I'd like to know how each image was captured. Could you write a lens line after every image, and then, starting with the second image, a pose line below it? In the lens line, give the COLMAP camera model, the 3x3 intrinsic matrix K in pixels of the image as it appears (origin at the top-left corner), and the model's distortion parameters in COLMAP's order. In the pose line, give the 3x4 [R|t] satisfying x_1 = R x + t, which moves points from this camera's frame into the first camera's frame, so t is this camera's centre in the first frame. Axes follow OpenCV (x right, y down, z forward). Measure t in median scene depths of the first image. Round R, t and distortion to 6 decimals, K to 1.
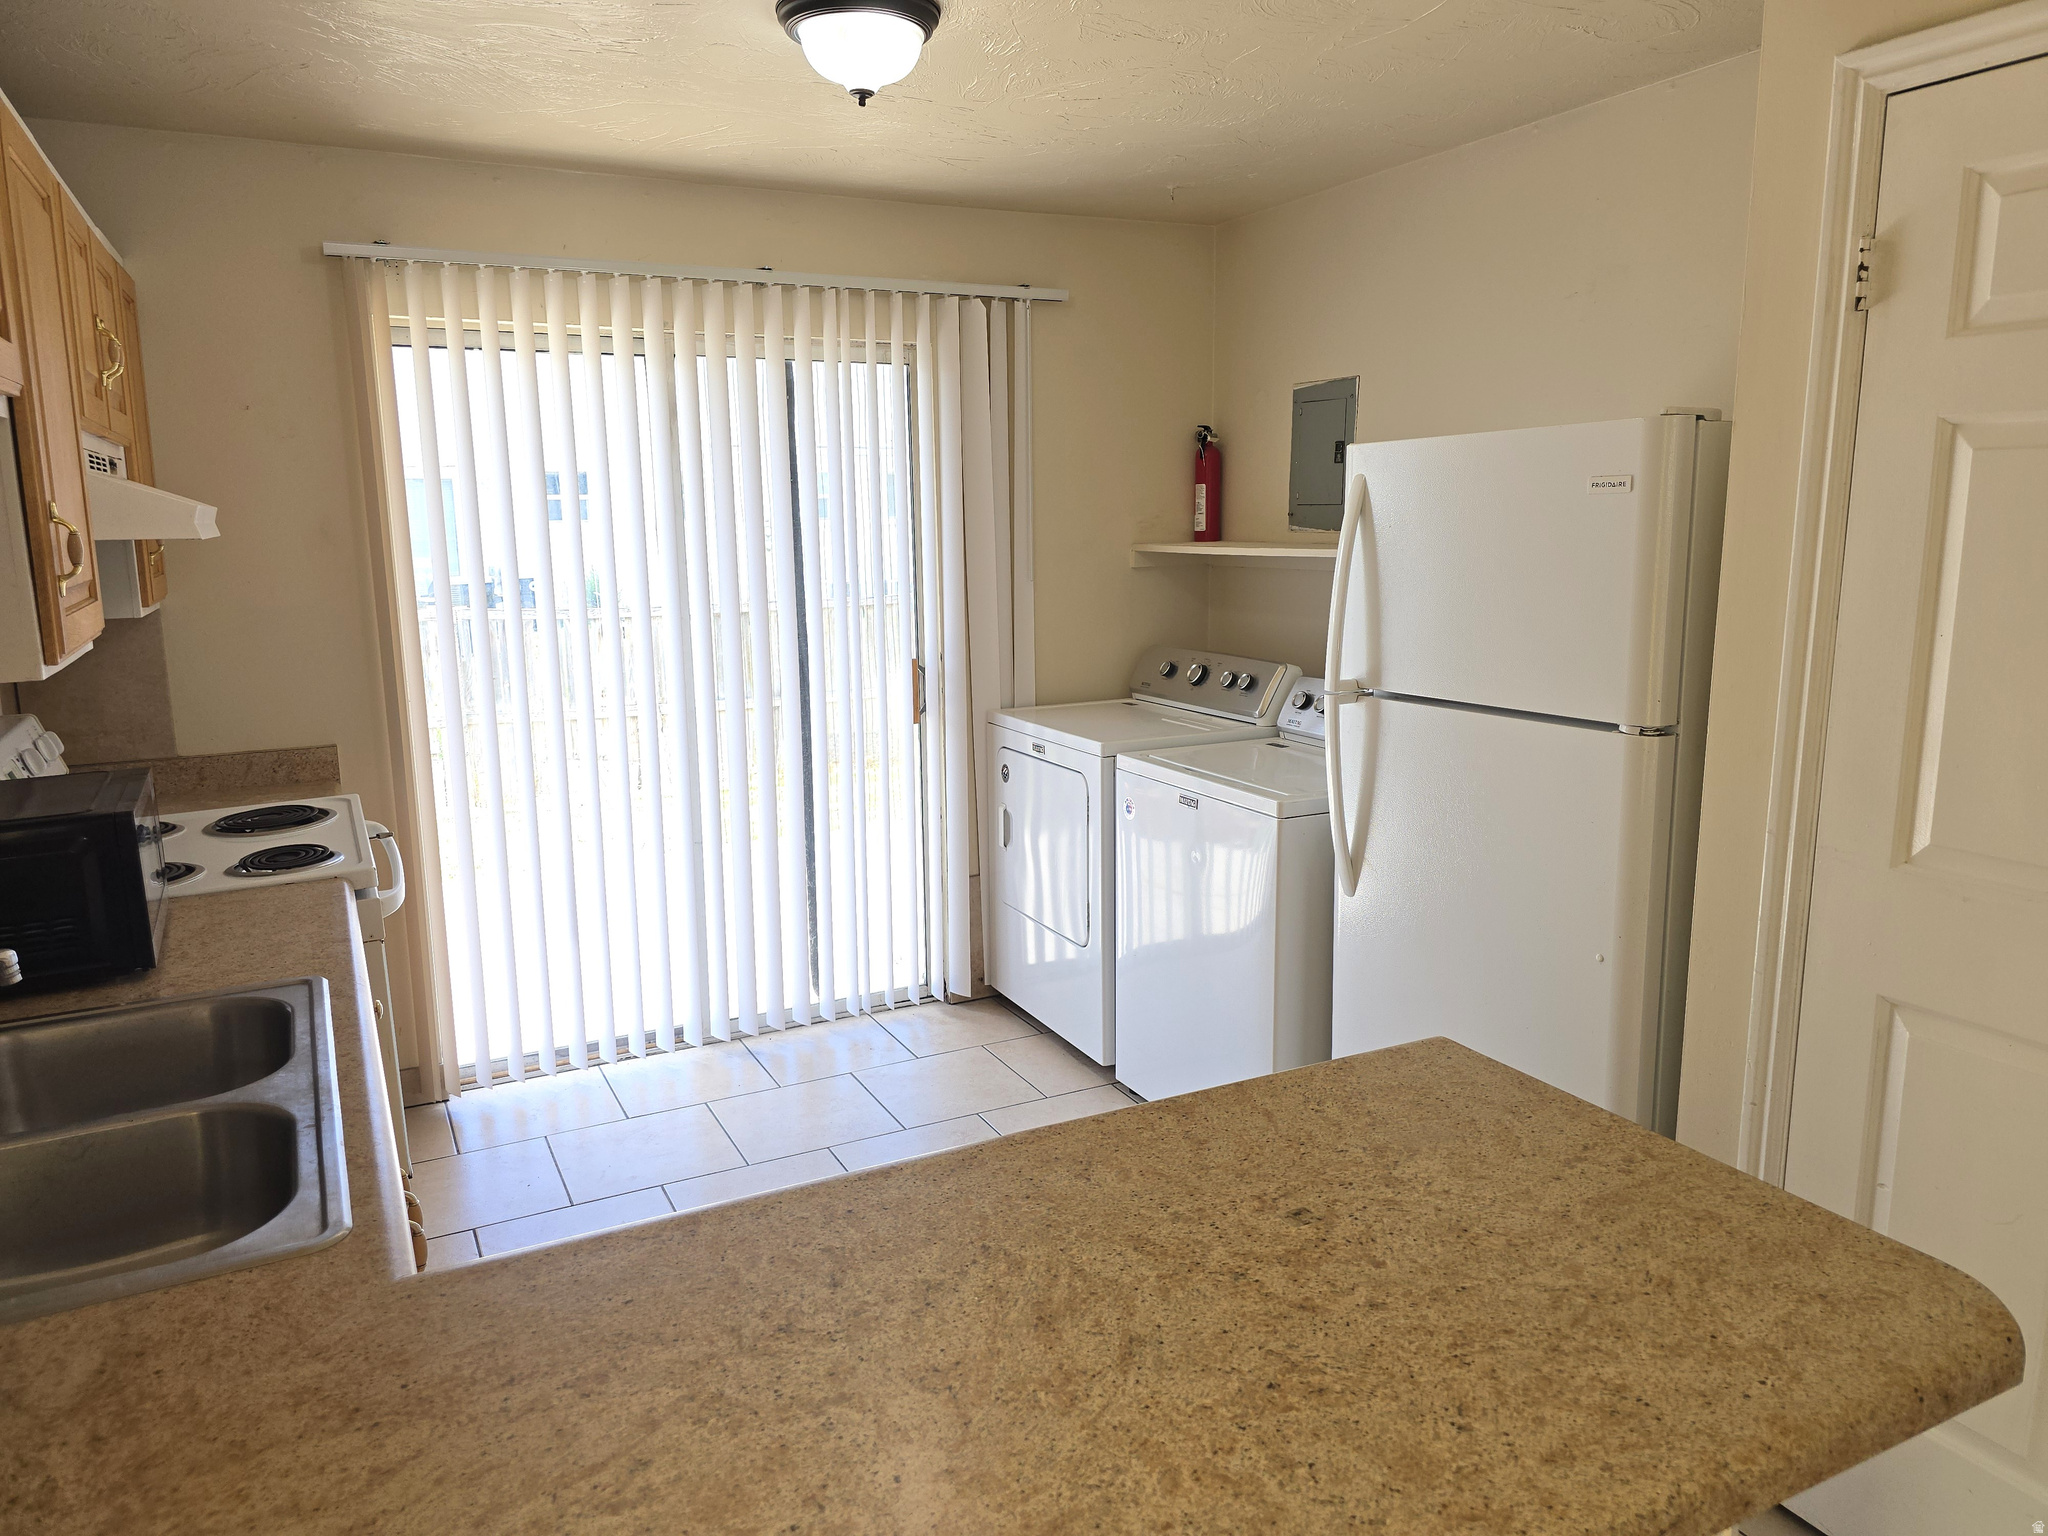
lens RADIAL K [[1375.1, 0, 989.9], [0, 1375.1, 774.5], [0, 0, 1]] dist [0.049013, -0.042870]
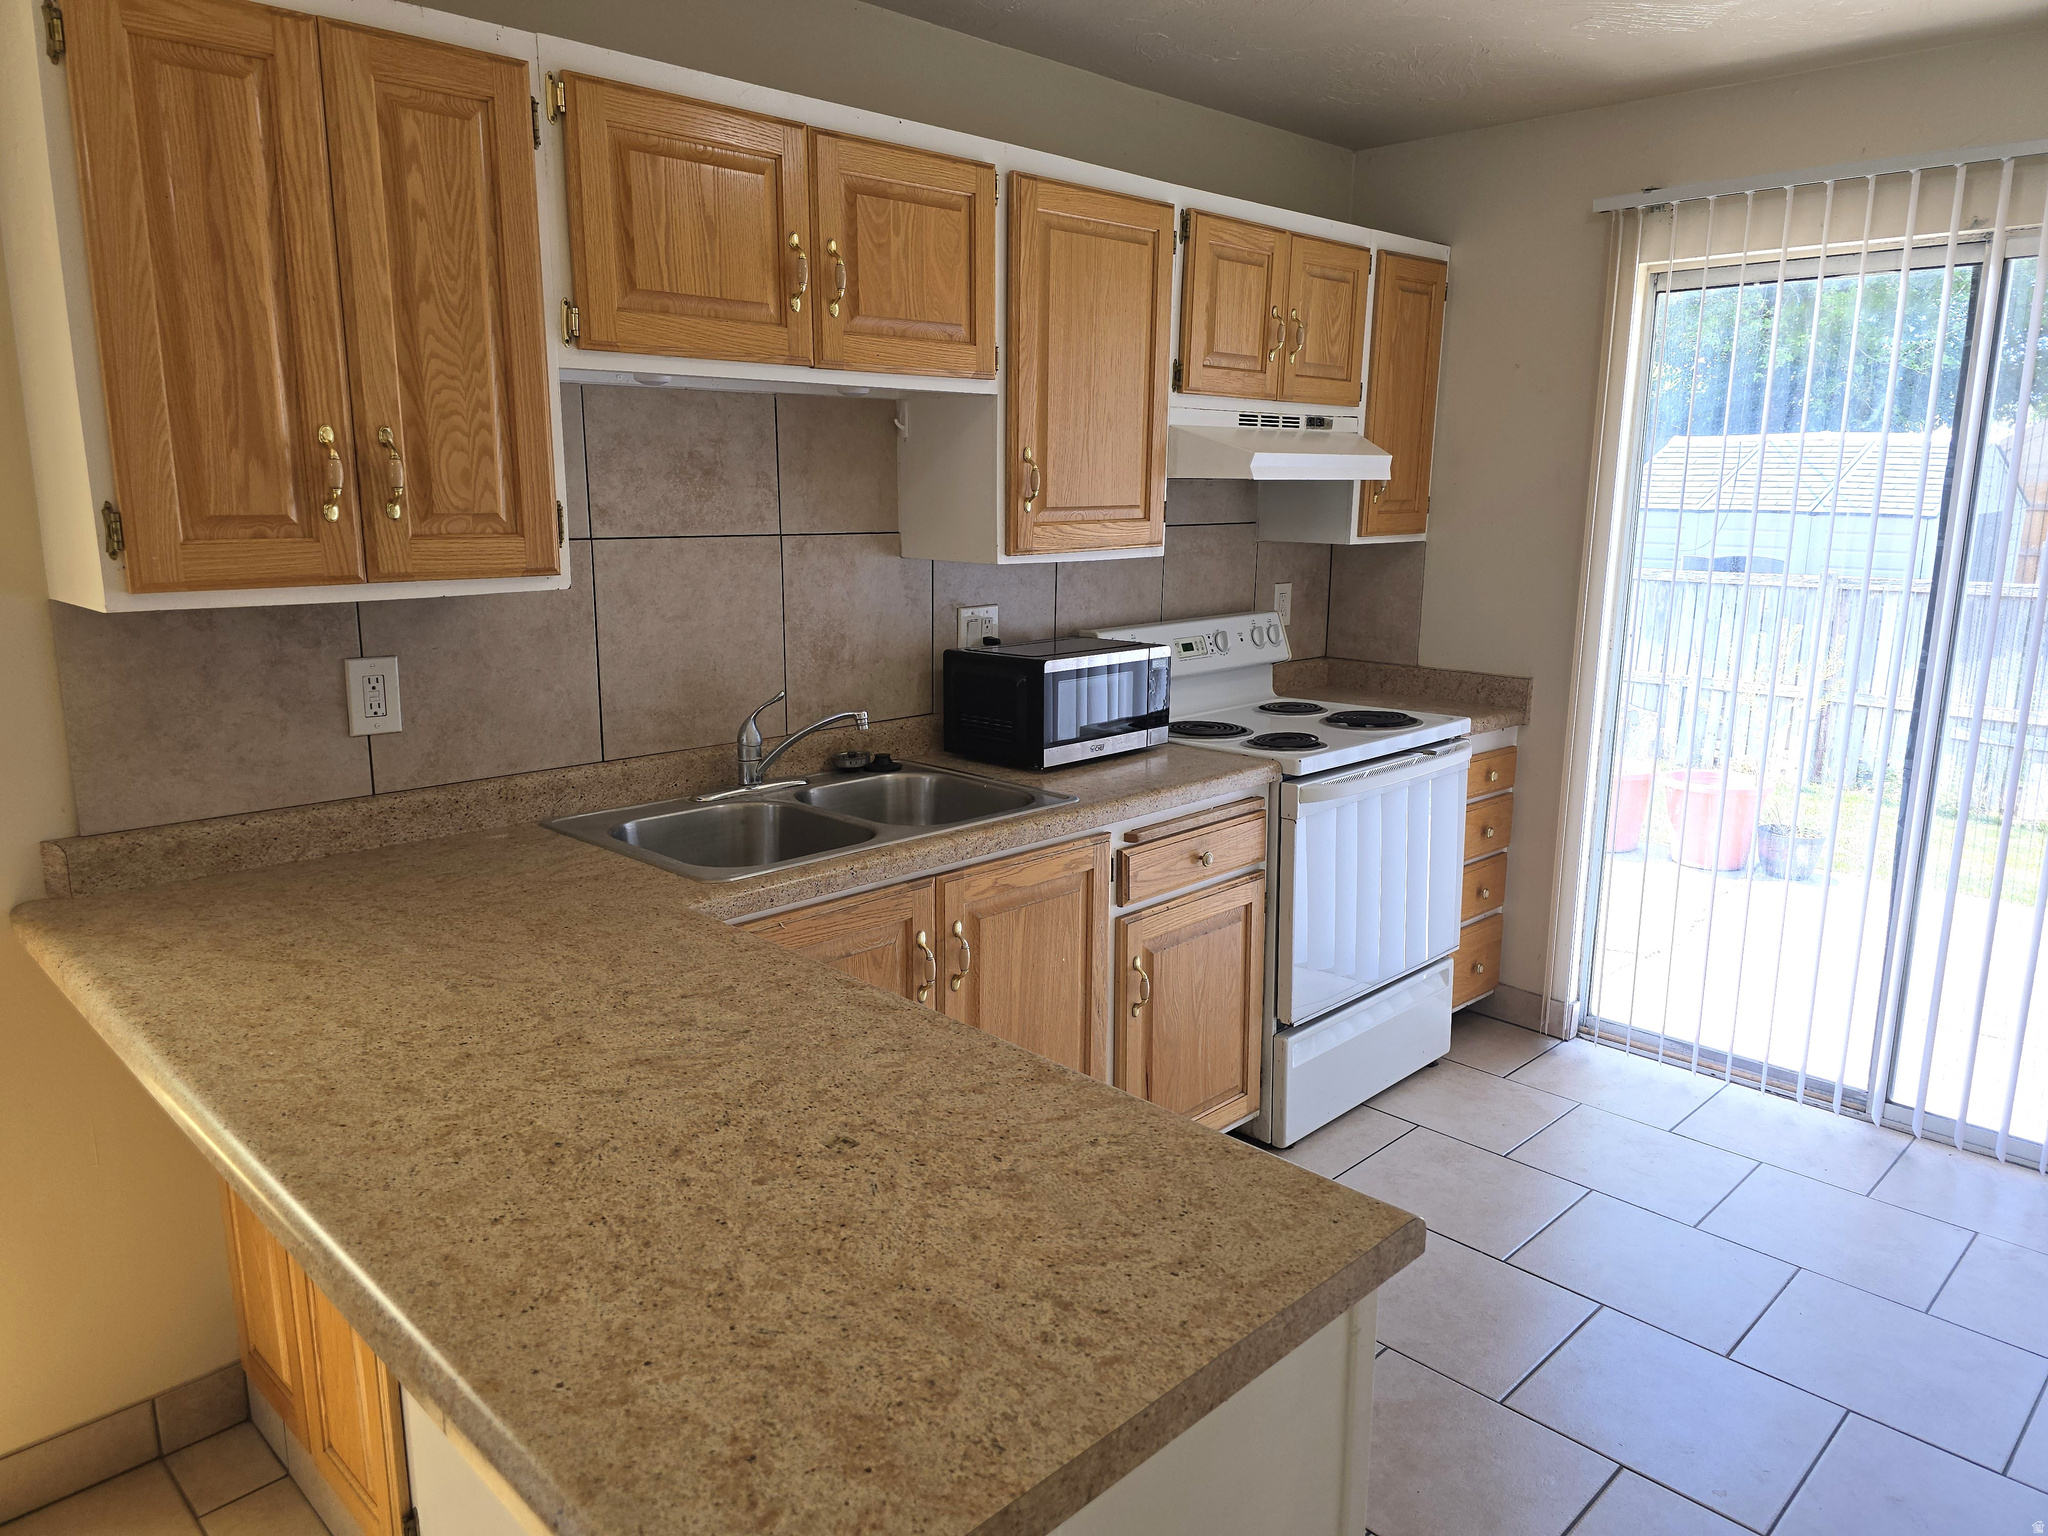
lens RADIAL K [[1375.1, 0, 1017.1], [0, 1375.1, 767.5], [0, 0, 1]] dist [0.049013, -0.042870]
pose [[0.311487, 0.210802, -0.926573, 1.033655], [-0.189164, 0.969323, 0.156936, -0.117534], [0.931232, 0.126391, 0.341808, 0.669693]]
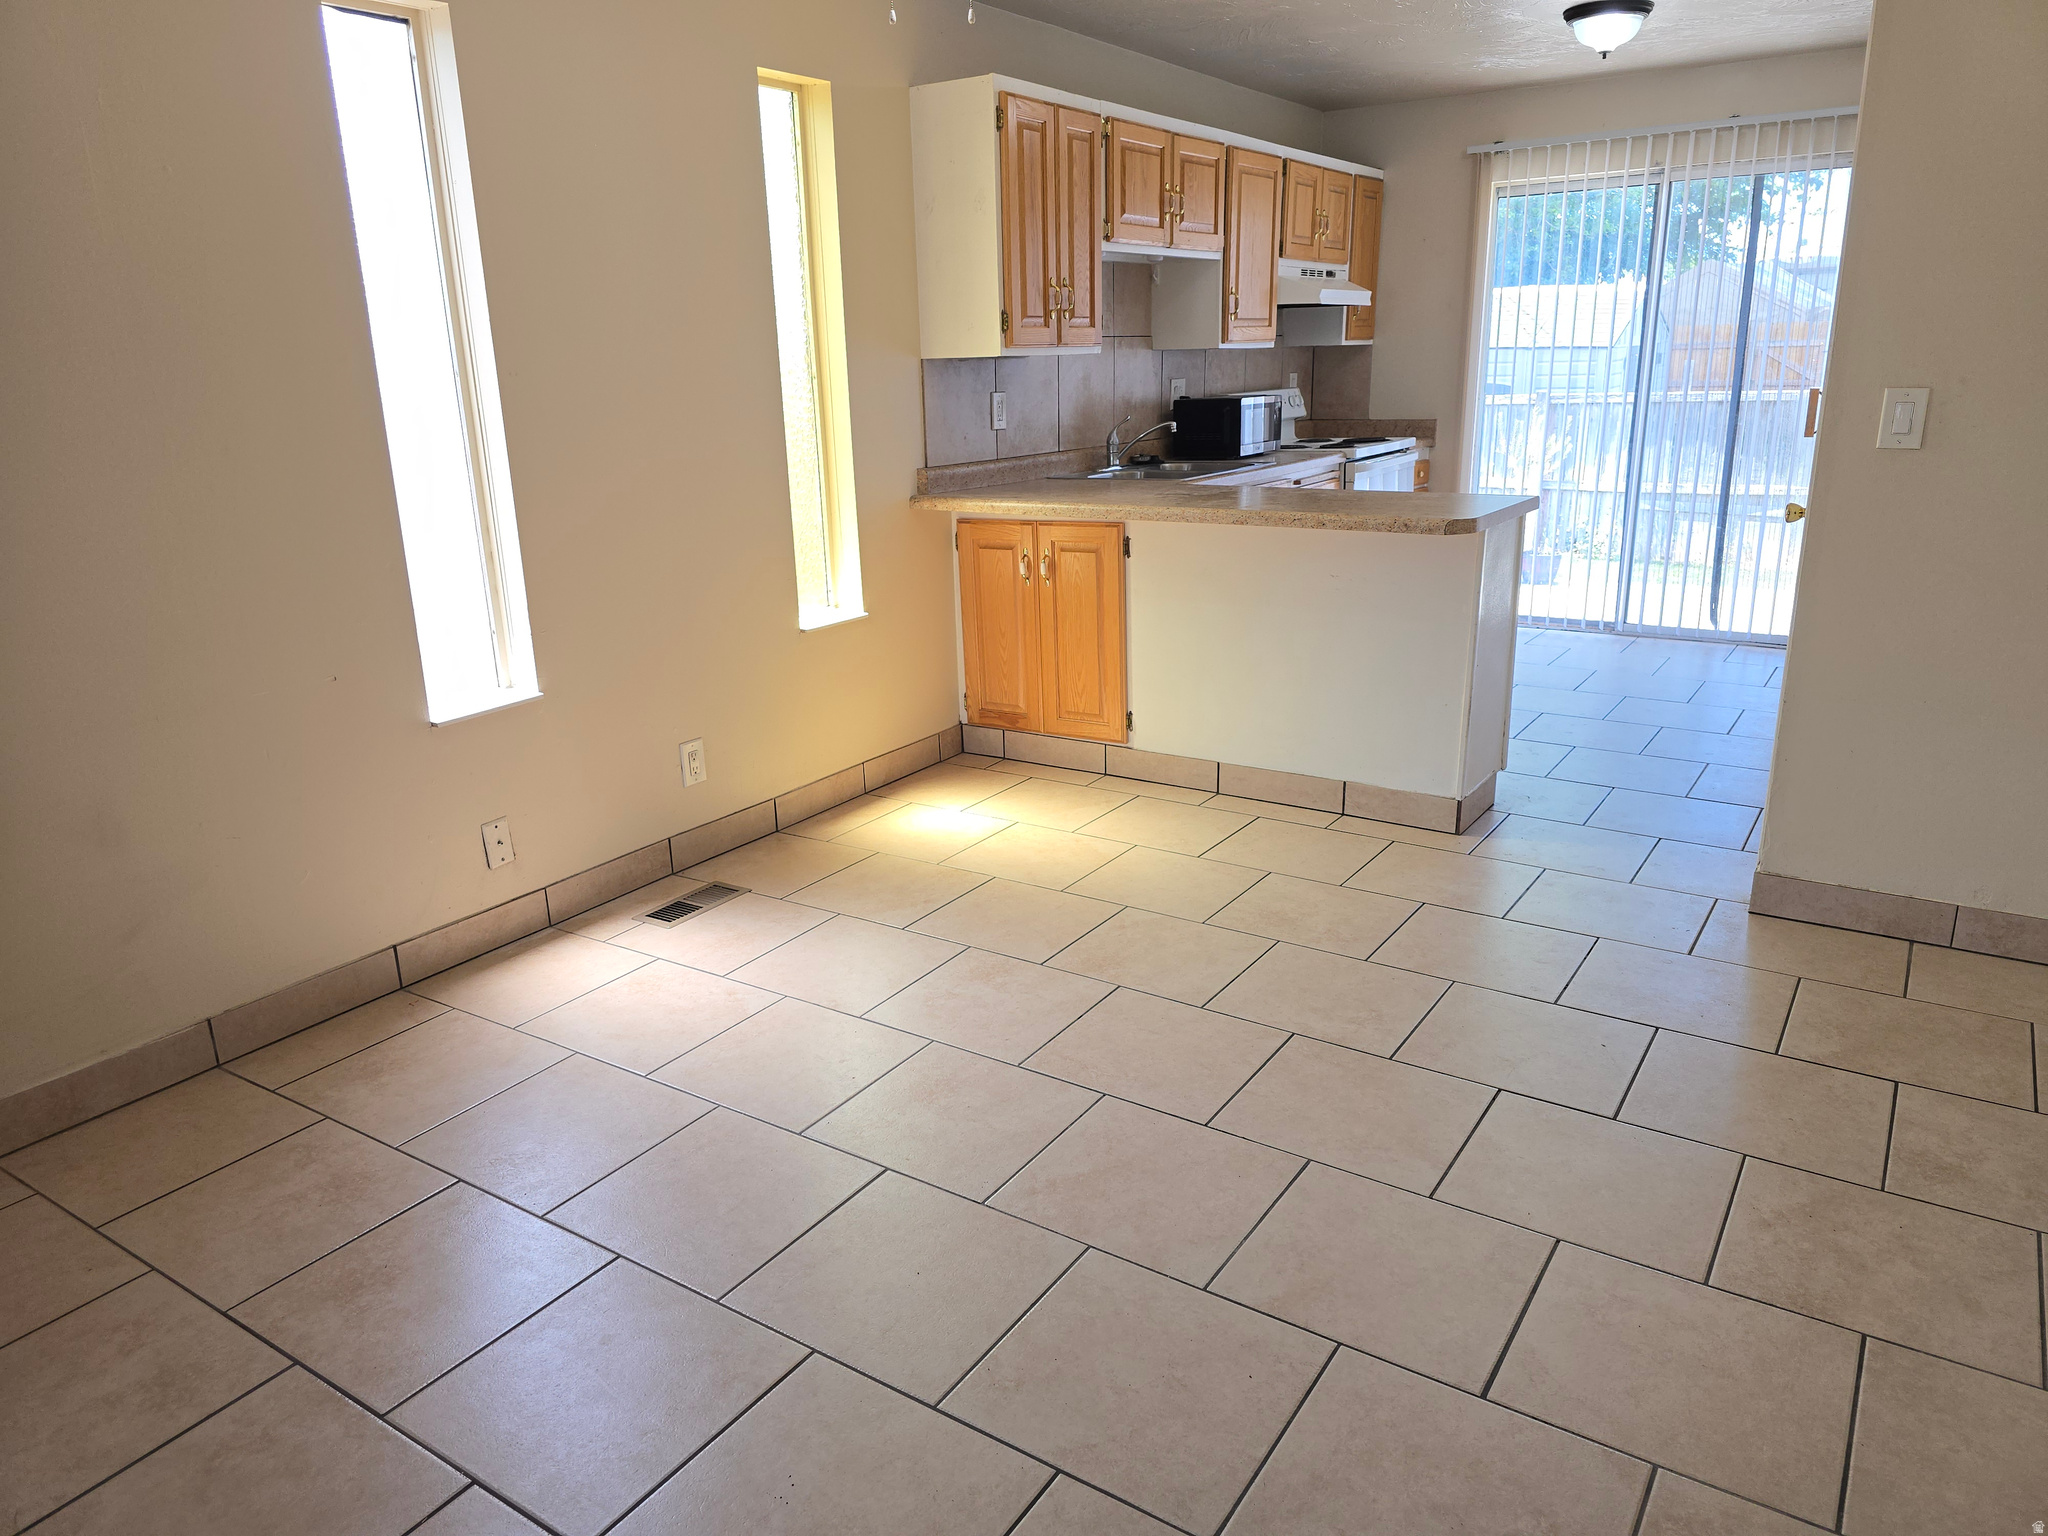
lens RADIAL K [[1375.1, 0, 1025.4], [0, 1375.1, 760.9], [0, 0, 1]] dist [0.049013, -0.042870]
pose [[0.497109, 0.248513, -0.831339, 2.390249], [-0.148001, 0.968352, 0.200972, 0.338443], [0.854973, 0.023134, 0.518157, -1.177413]]
